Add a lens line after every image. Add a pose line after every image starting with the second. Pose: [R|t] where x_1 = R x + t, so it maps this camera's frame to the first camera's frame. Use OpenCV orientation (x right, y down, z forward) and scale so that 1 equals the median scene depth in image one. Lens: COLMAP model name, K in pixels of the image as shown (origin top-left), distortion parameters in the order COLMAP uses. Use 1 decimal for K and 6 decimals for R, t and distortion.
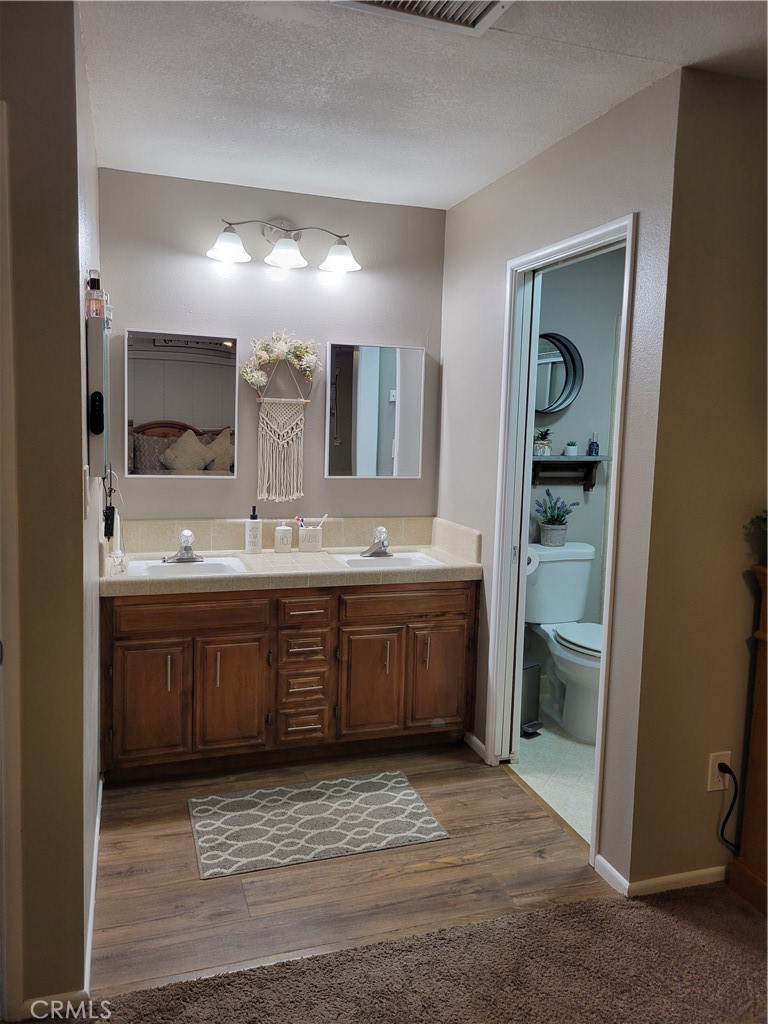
lens RADIAL K [[763.0, 0, 385.5], [0, 763.0, 490.9], [0, 0, 1]] dist [0.048373, -0.005913]
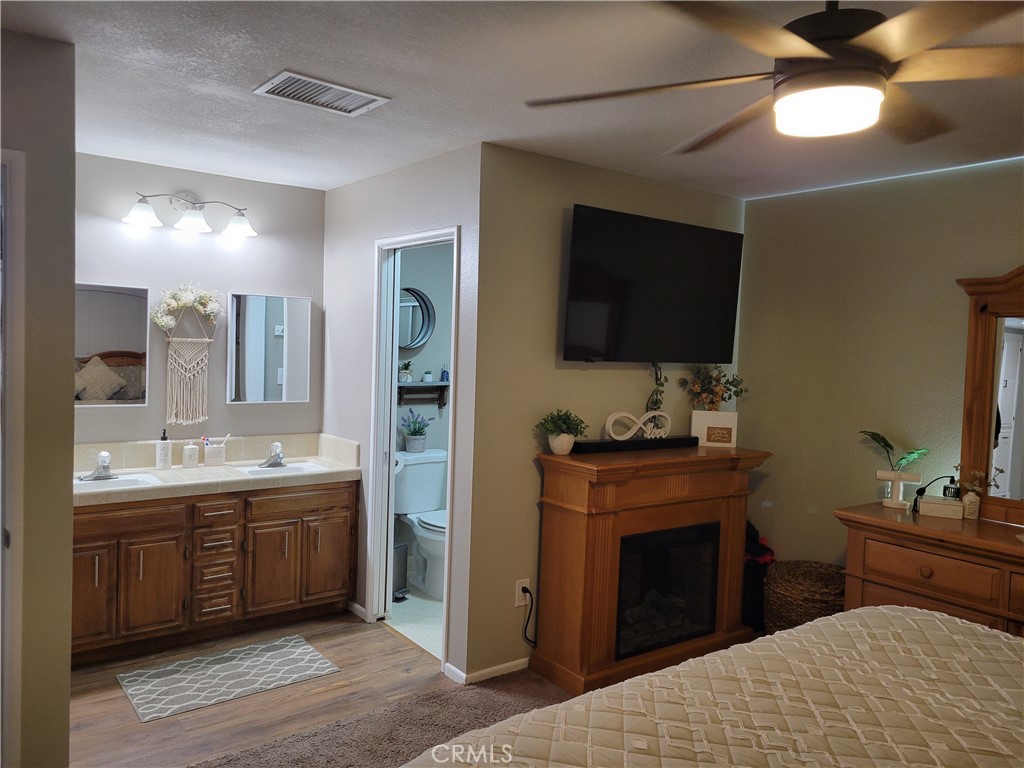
lens RADIAL K [[763.0, 0, 497.7], [0, 763.0, 379.0], [0, 0, 1]] dist [0.048373, -0.005913]
pose [[0.951048, -0.014965, 0.308680, -0.051255], [0.027764, 0.998925, -0.037112, 0.000868], [-0.307793, 0.043866, 0.950442, -0.312197]]
